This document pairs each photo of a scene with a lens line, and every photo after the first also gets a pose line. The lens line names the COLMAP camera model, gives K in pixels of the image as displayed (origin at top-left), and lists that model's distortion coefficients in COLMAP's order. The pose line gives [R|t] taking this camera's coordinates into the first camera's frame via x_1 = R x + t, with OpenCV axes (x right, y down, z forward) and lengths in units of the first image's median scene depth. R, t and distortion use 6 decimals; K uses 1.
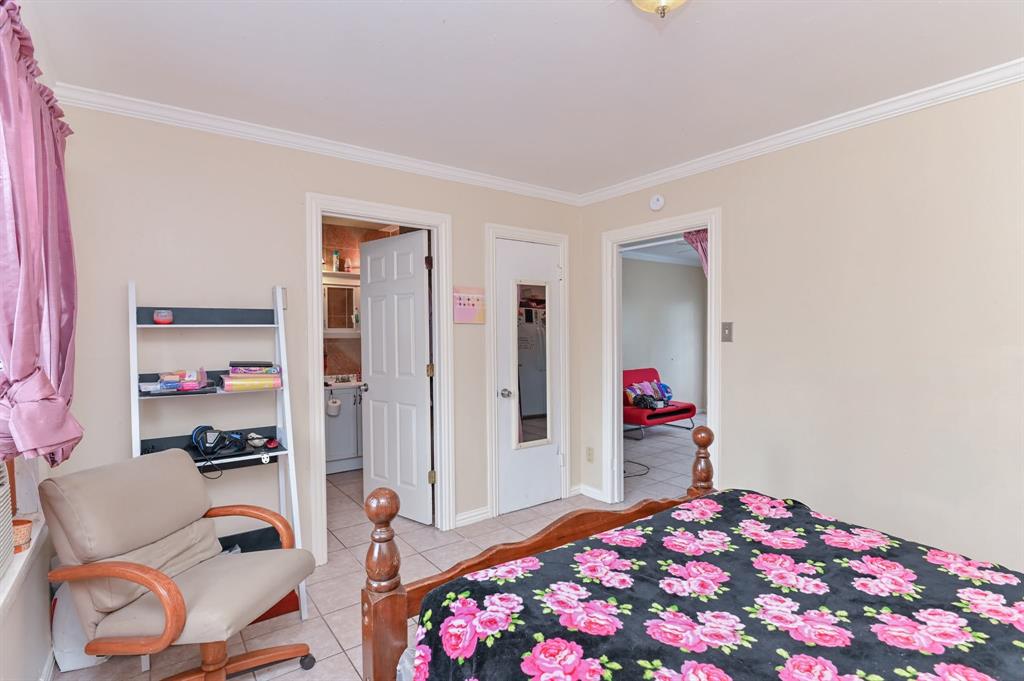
lens RADIAL K [[505.5, 0, 512.7], [0, 505.5, 344.1], [0, 0, 1]] dist [-0.003934, -0.000938]
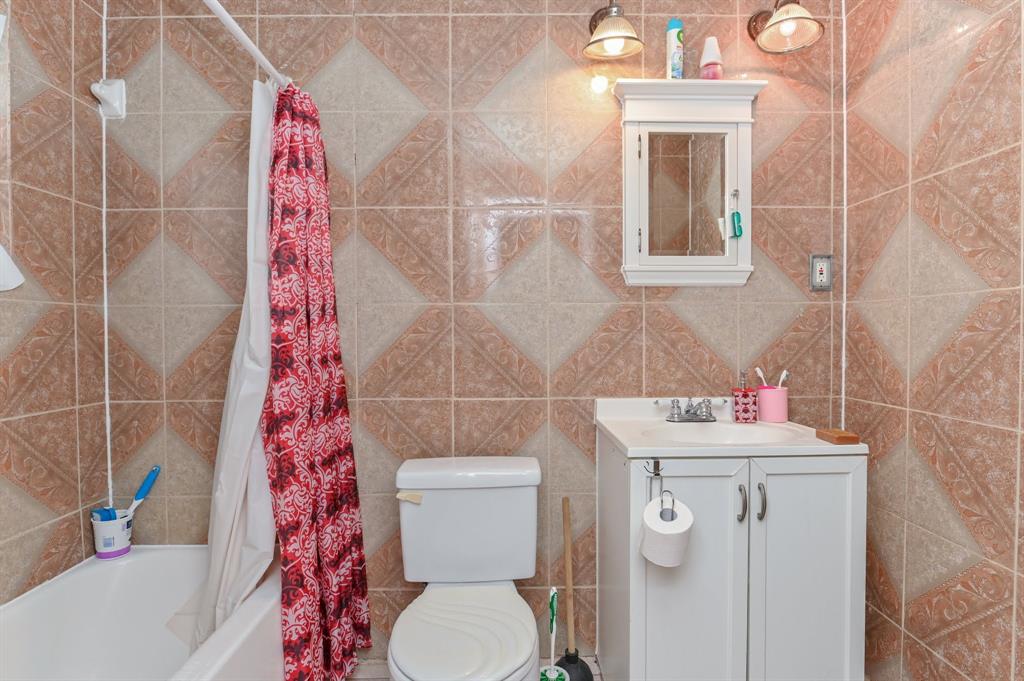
lens RADIAL K [[505.5, 0, 512.6], [0, 505.5, 338.1], [0, 0, 1]] dist [-0.003934, -0.000938]
pose [[0.812221, 0.010163, -0.583262, -0.215454], [-0.010976, 0.999937, 0.002139, 0.020677], [0.583247, 0.004665, 0.812281, 0.599612]]
